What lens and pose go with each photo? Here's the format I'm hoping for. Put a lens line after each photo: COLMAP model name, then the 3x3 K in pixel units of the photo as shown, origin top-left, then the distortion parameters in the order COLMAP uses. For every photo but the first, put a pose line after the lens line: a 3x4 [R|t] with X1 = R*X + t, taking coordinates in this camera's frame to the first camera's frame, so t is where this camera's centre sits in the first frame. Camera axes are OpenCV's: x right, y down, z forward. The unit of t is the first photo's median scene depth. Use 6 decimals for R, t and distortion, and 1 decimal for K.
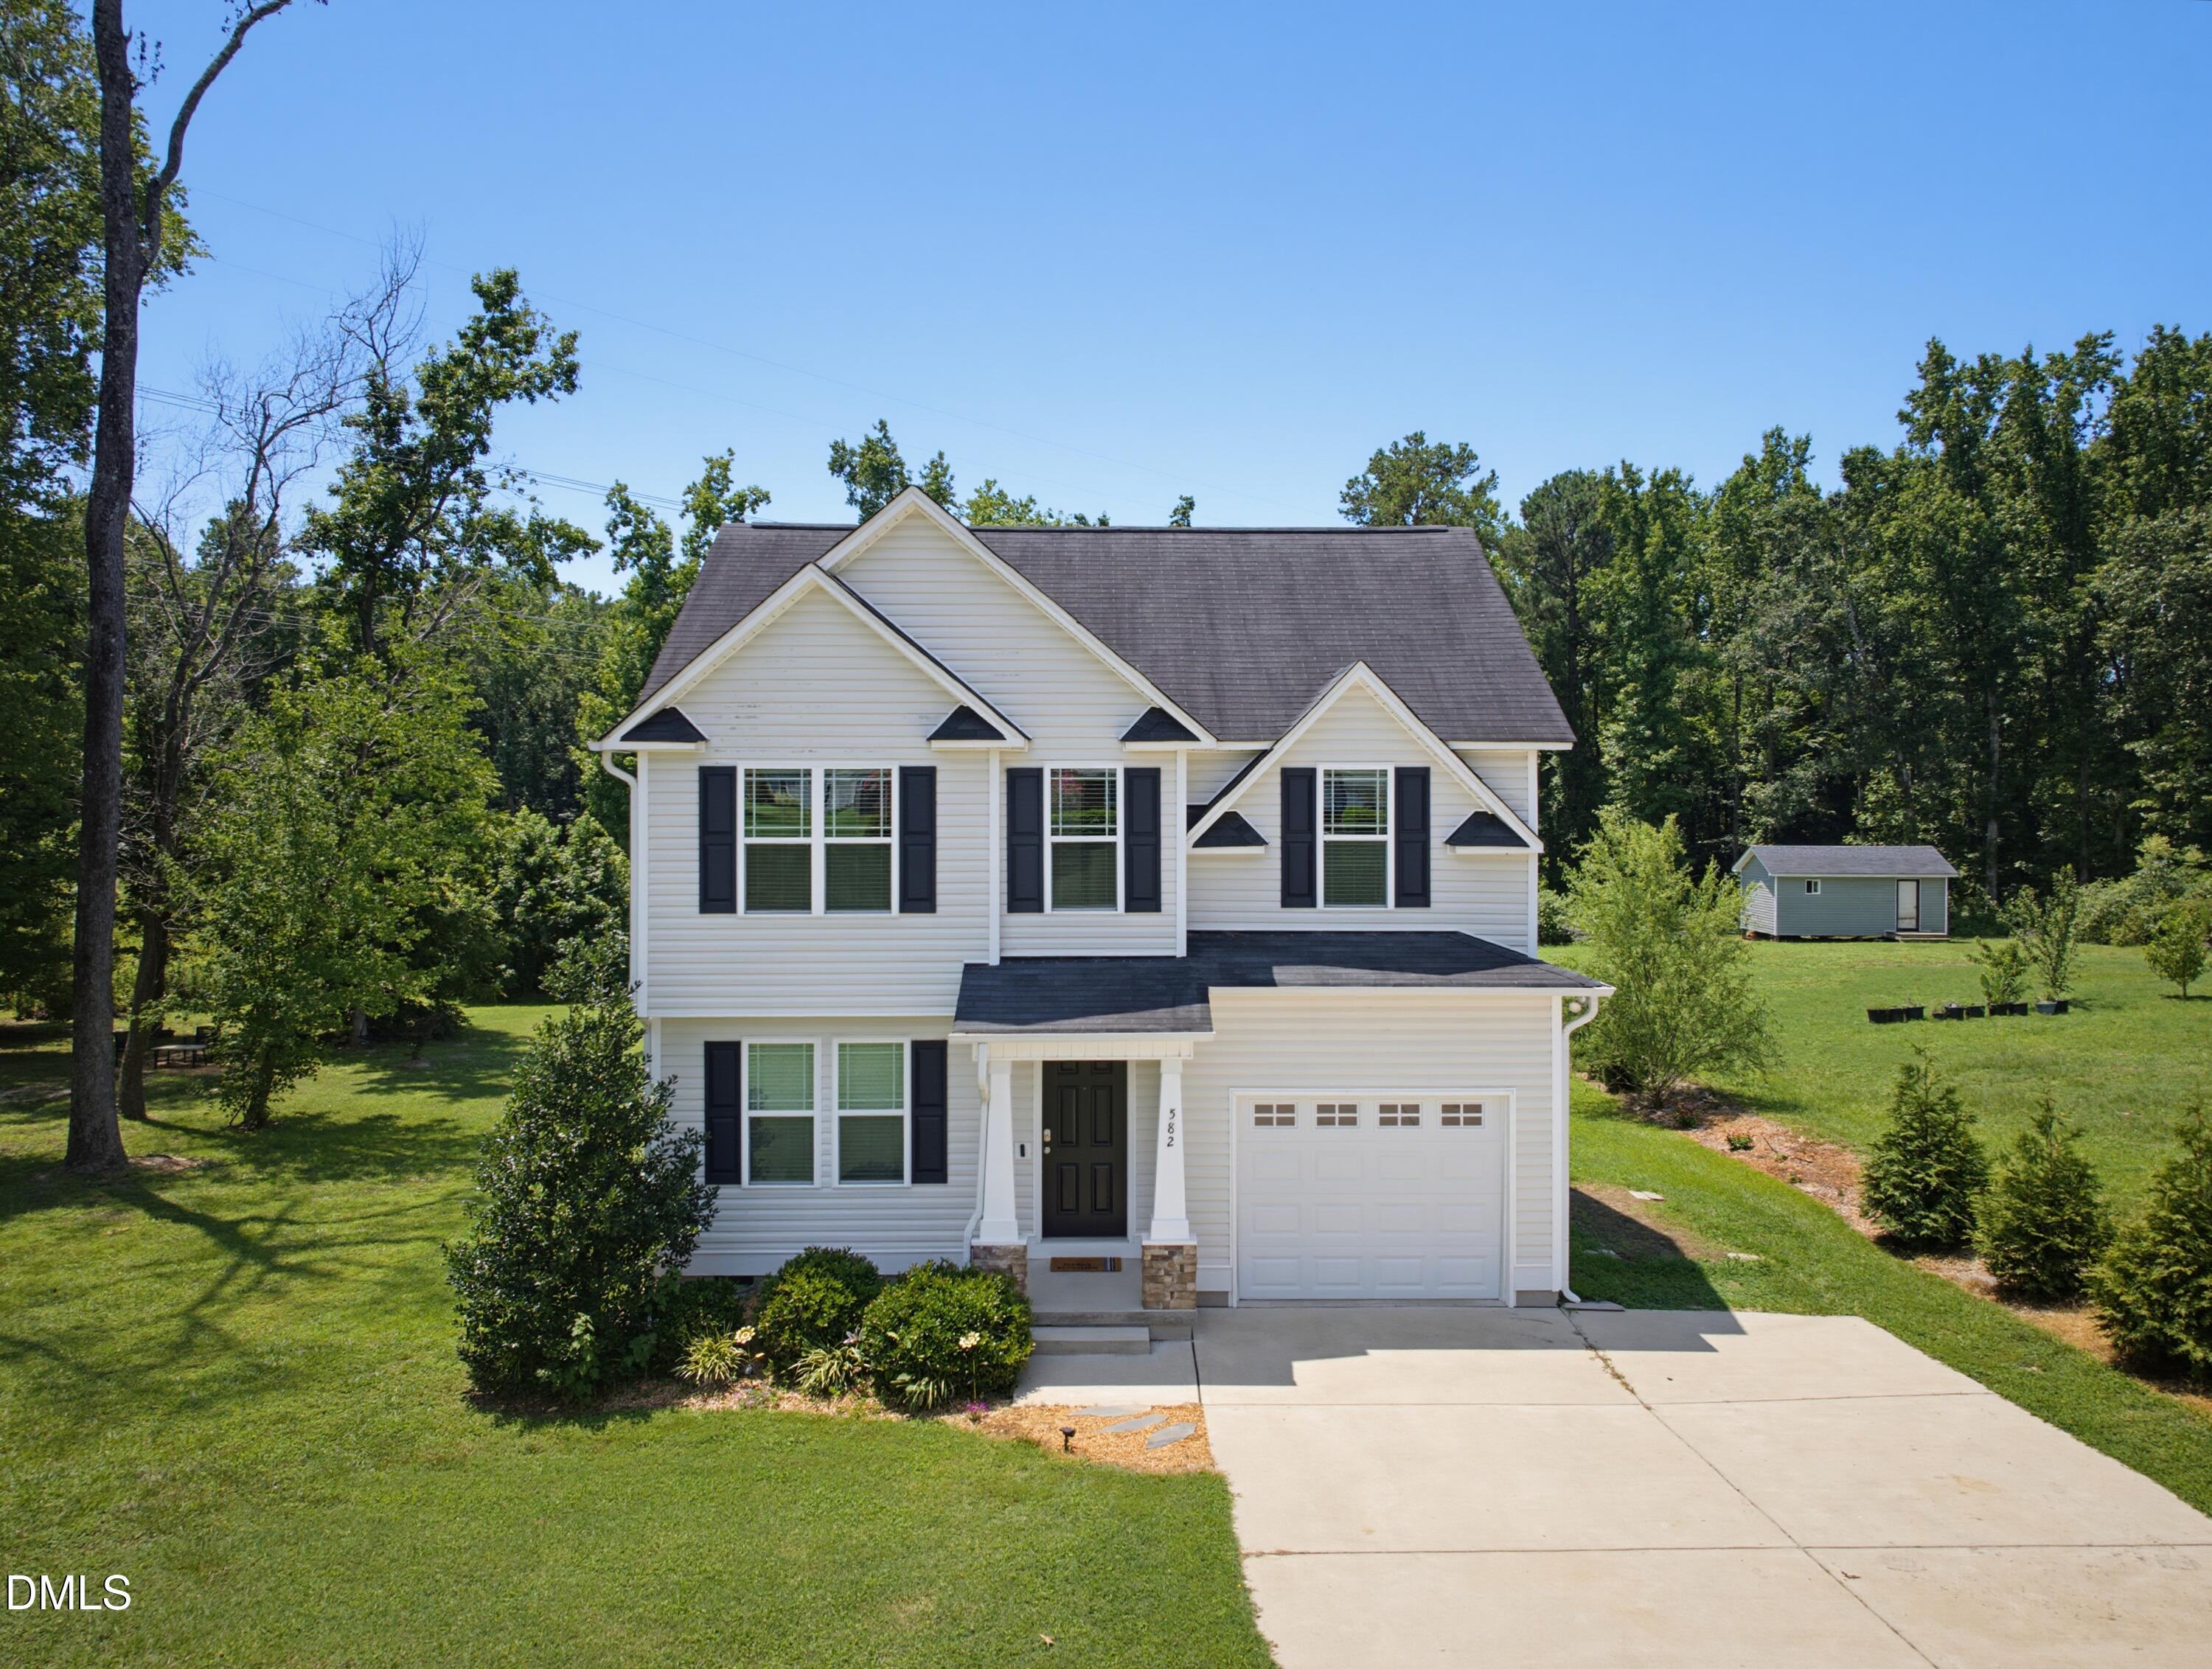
lens RADIAL K [[1548.9, 0, 1106.2], [0, 1548.9, 803.4], [0, 0, 1]] dist [-0.008140, 0.006895]
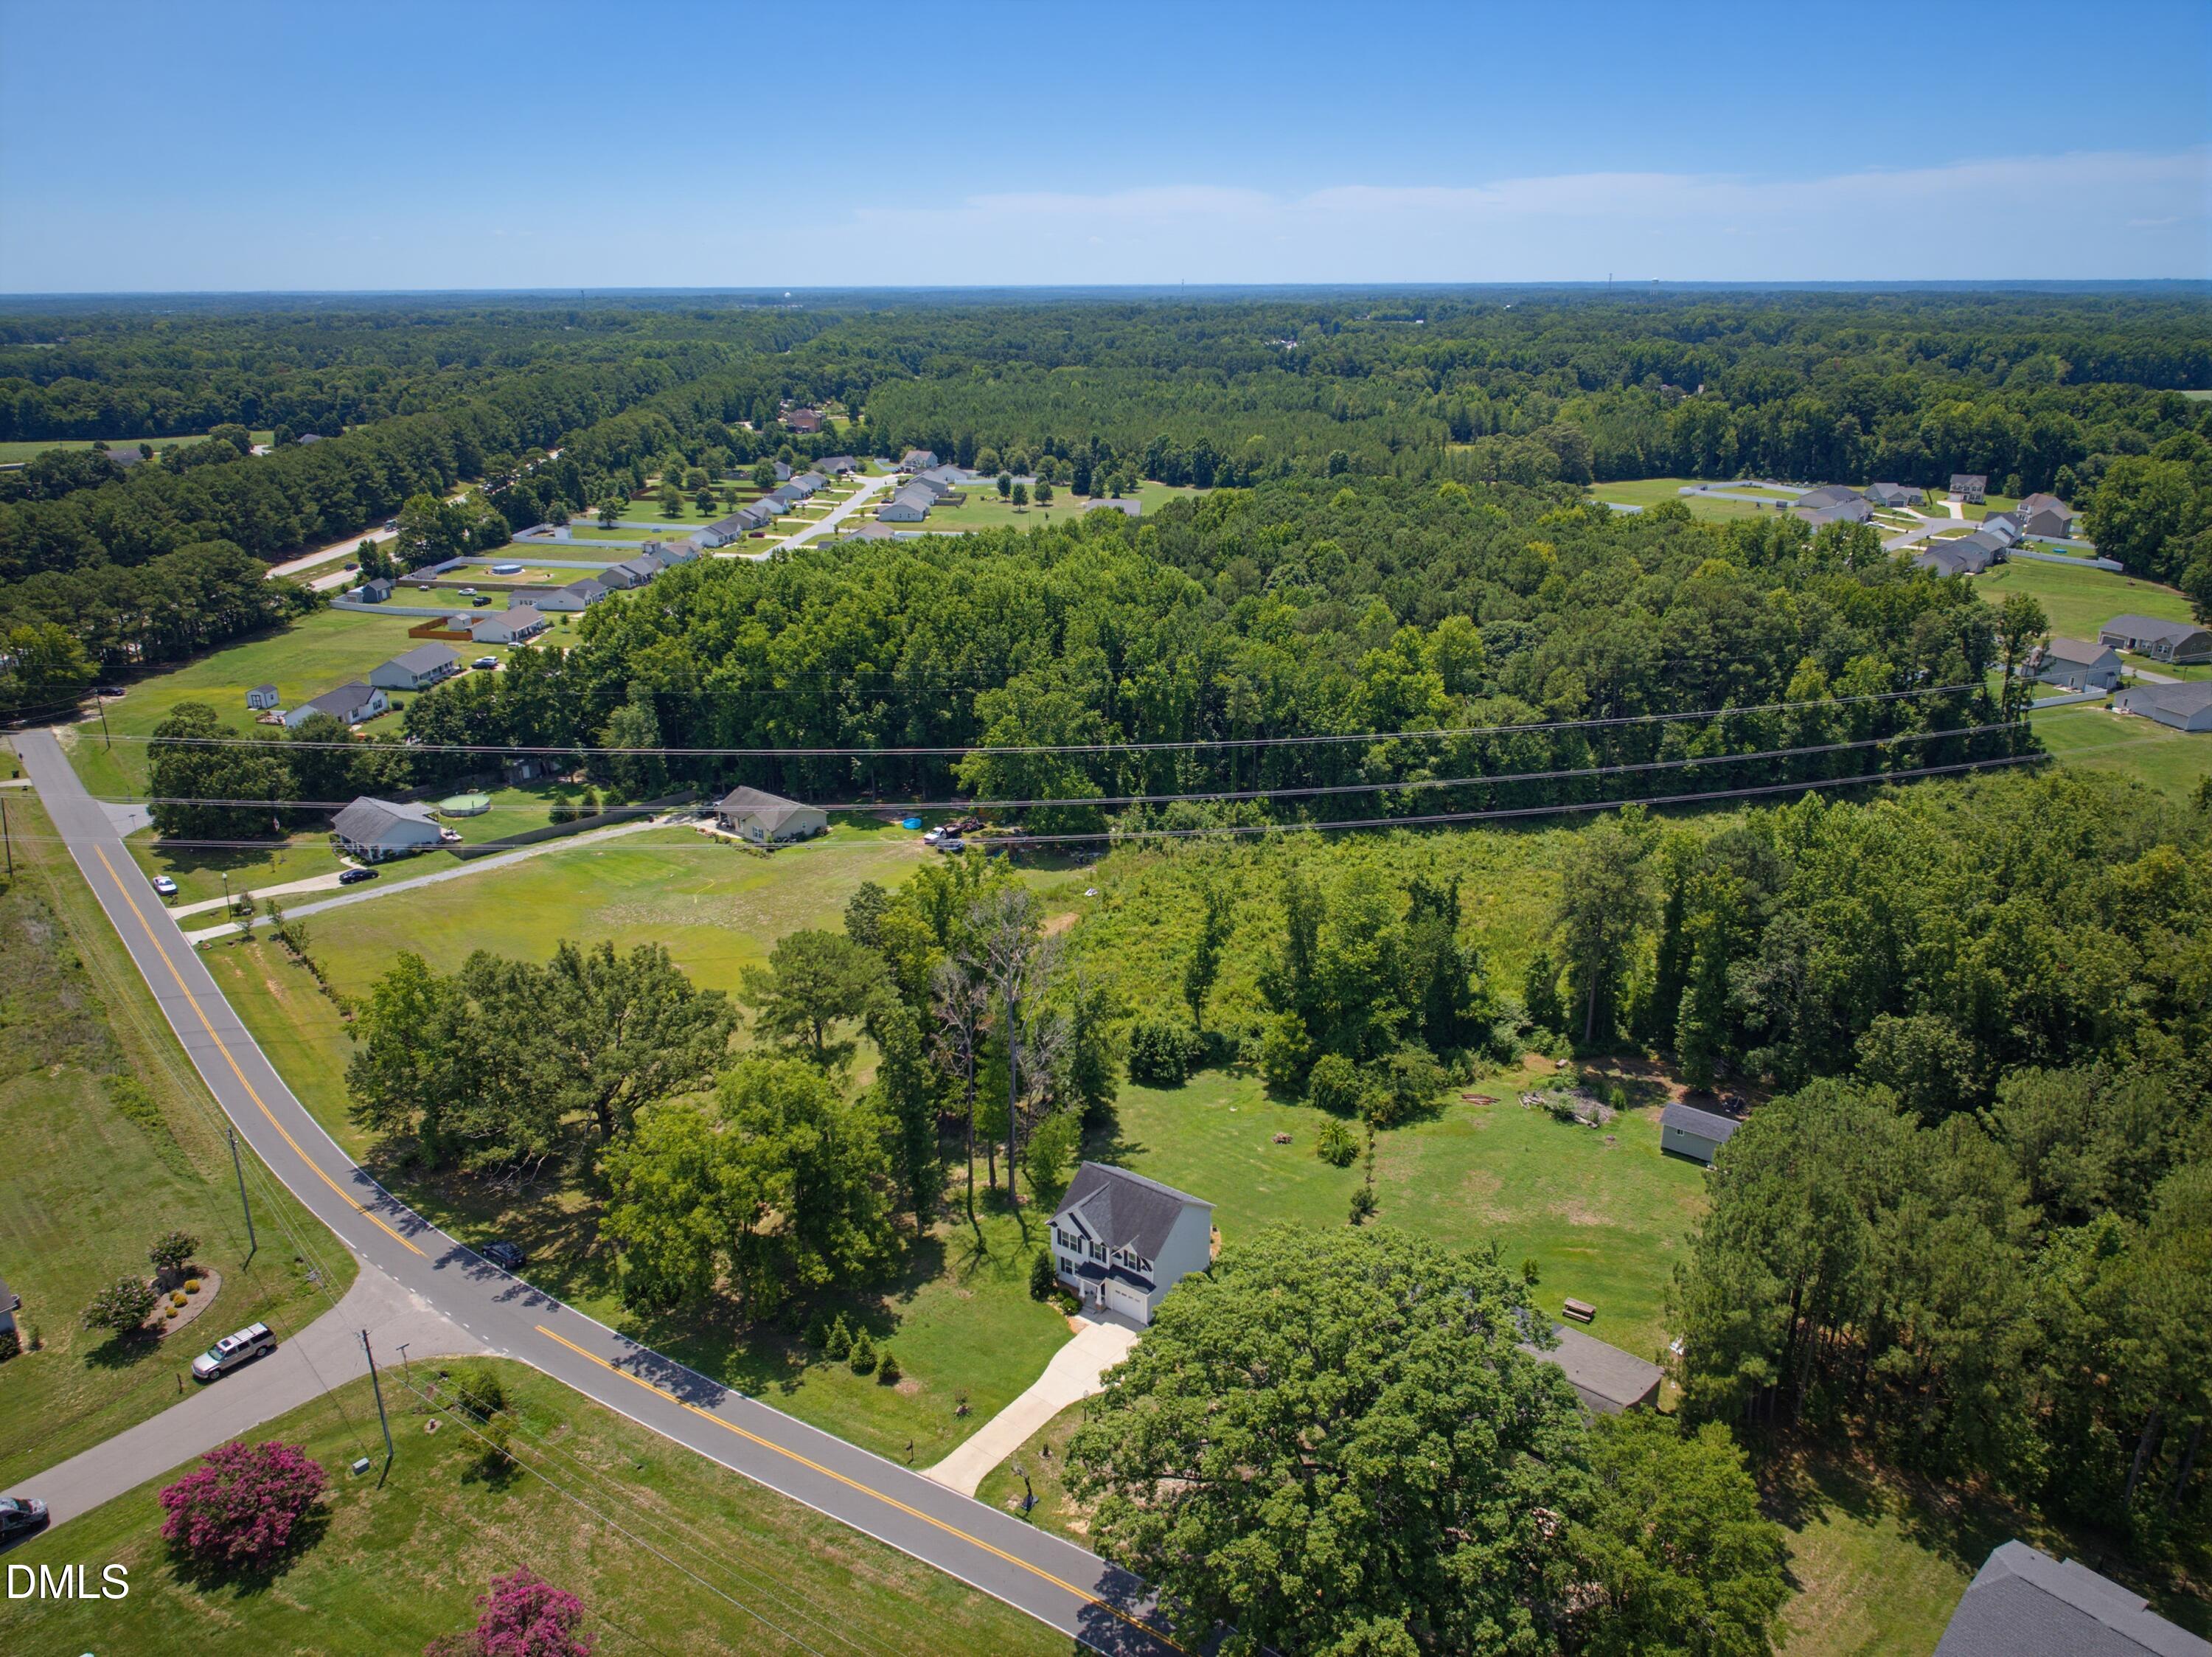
lens RADIAL K [[1507.4, 0, 1107.2], [0, 1507.4, 825.5], [0, 0, 1]] dist [0.003742, -0.007368]
pose [[0.808394, 0.194142, -0.555705, 3.799854], [0.004092, 0.942170, 0.335111, -4.512595], [0.588628, -0.273176, 0.760849, -4.124593]]
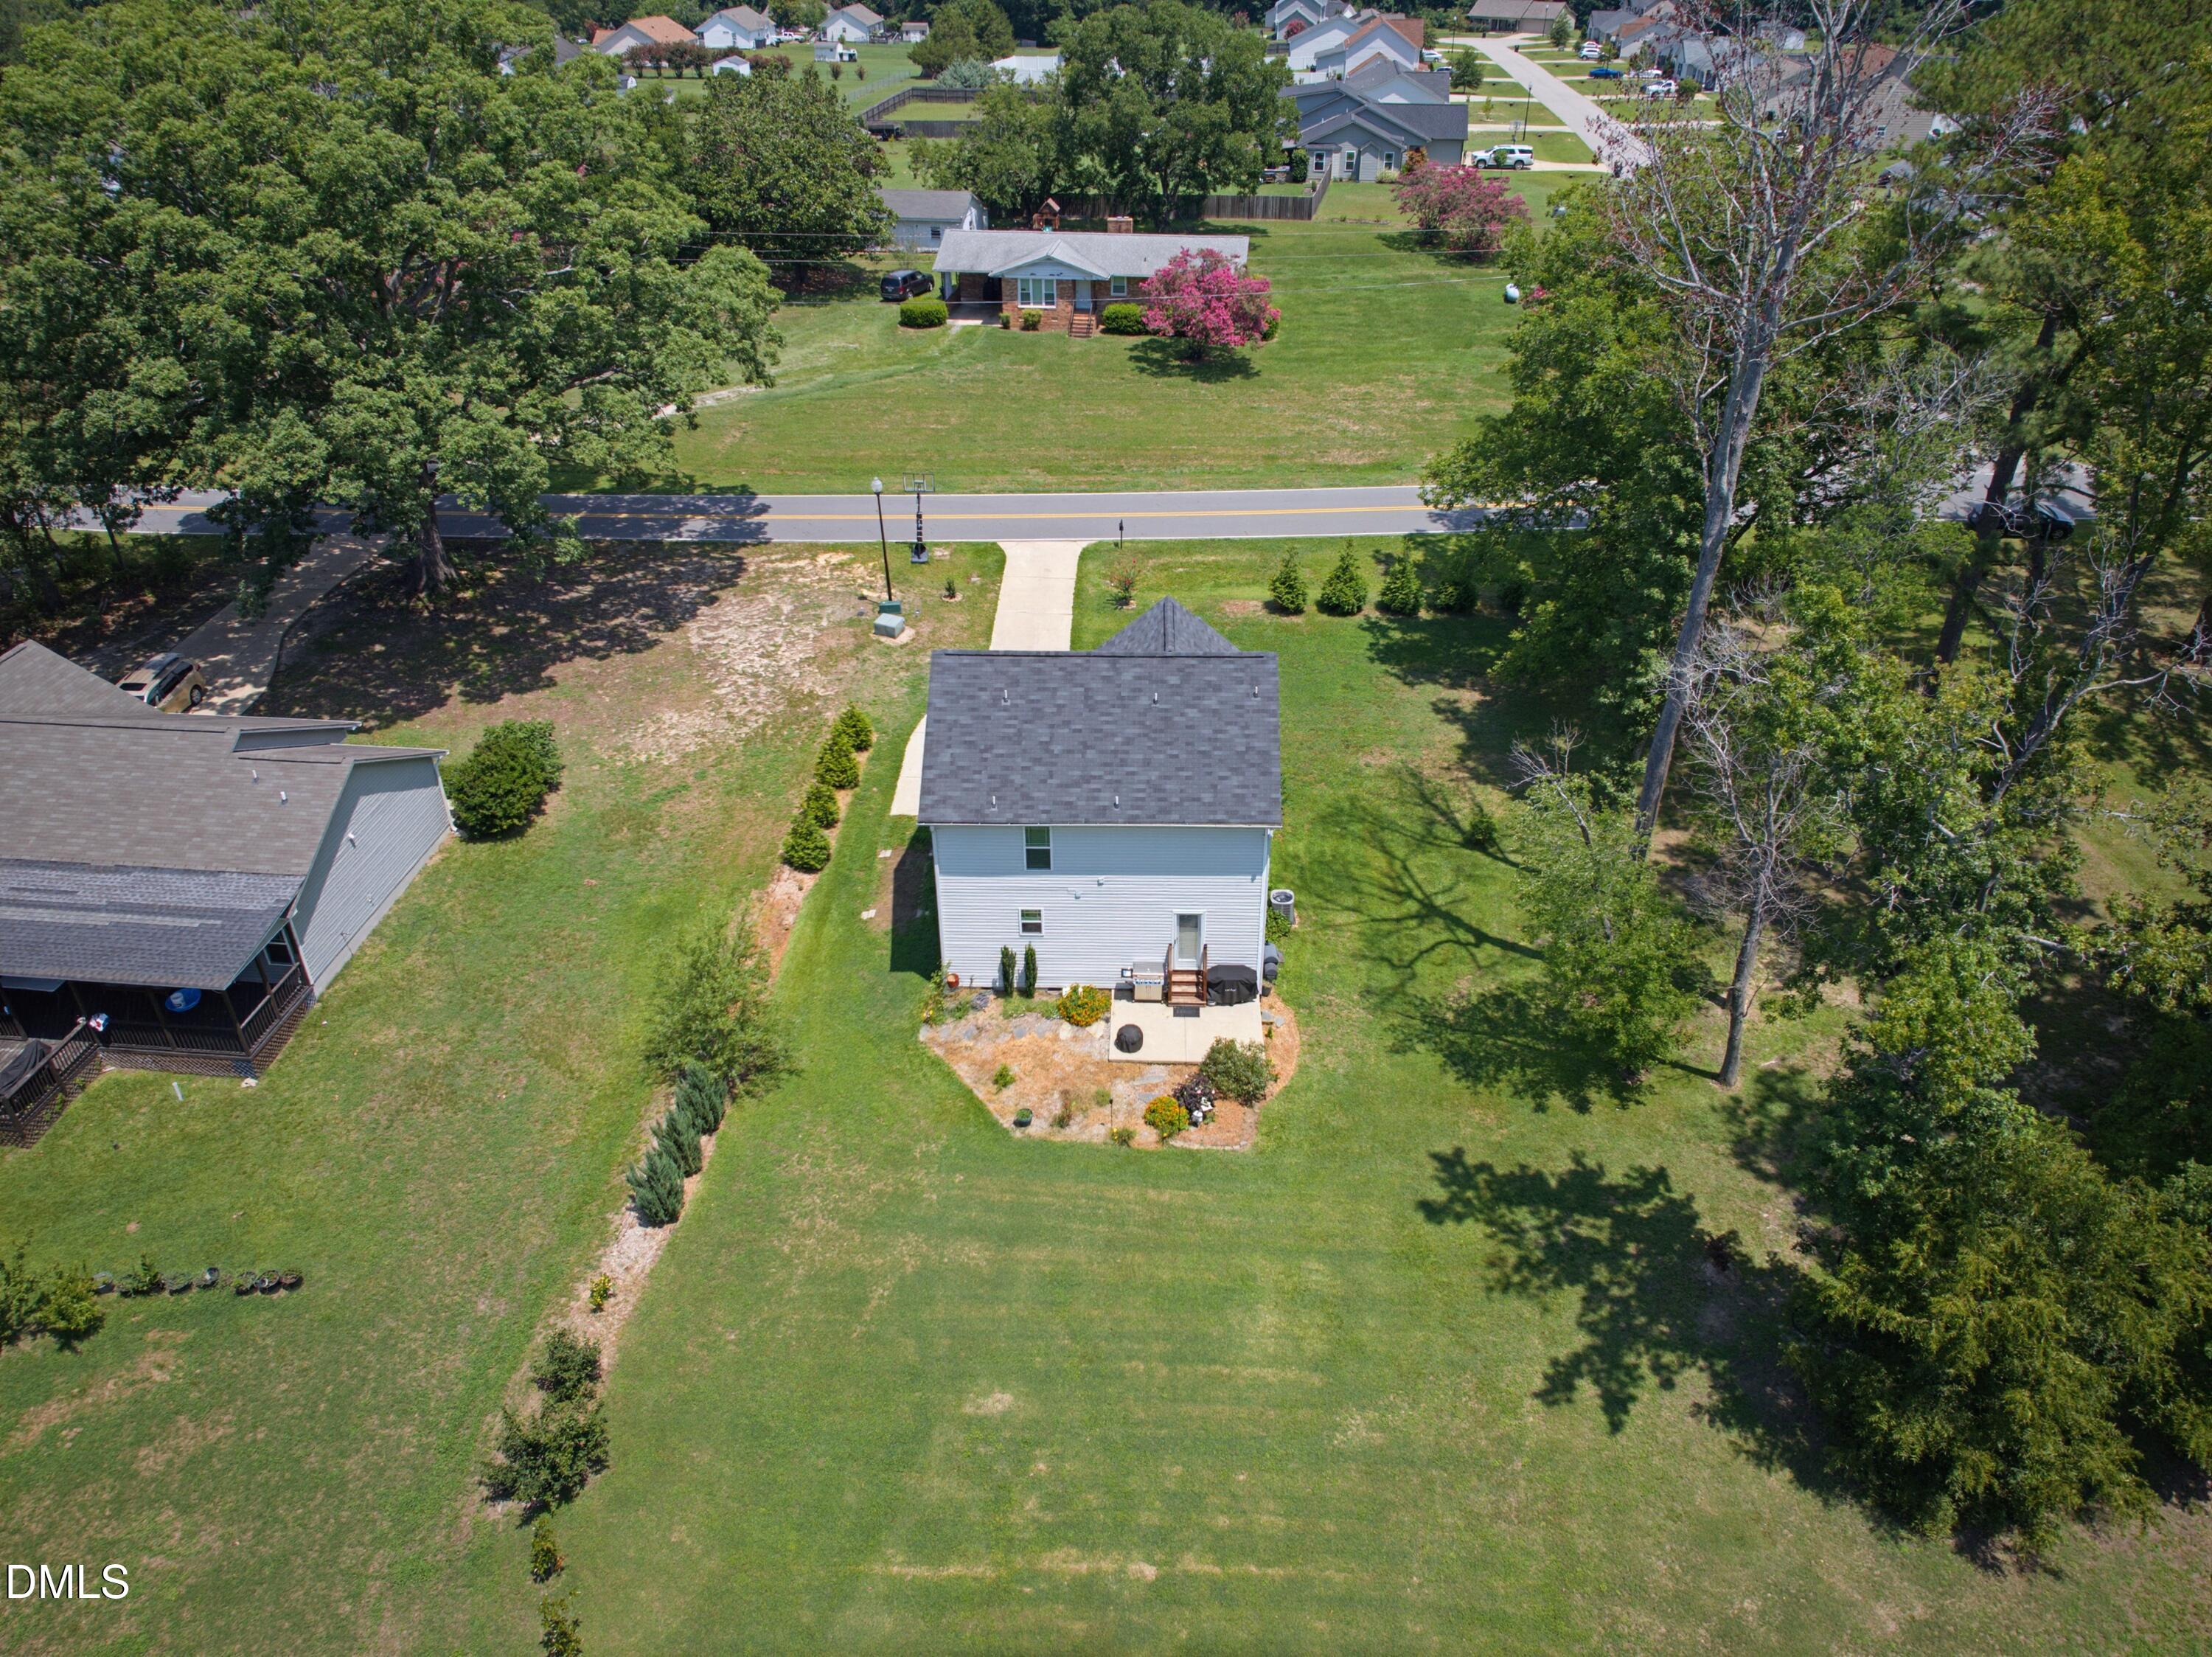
lens RADIAL K [[1507.4, 0, 1107.3], [0, 1507.4, 825.4], [0, 0, 1]] dist [0.003742, -0.007368]
pose [[-0.999402, -0.020515, 0.027822, -0.091914], [-0.002225, 0.841372, 0.540452, -1.443390], [-0.034496, 0.540068, -0.840914, 3.772863]]
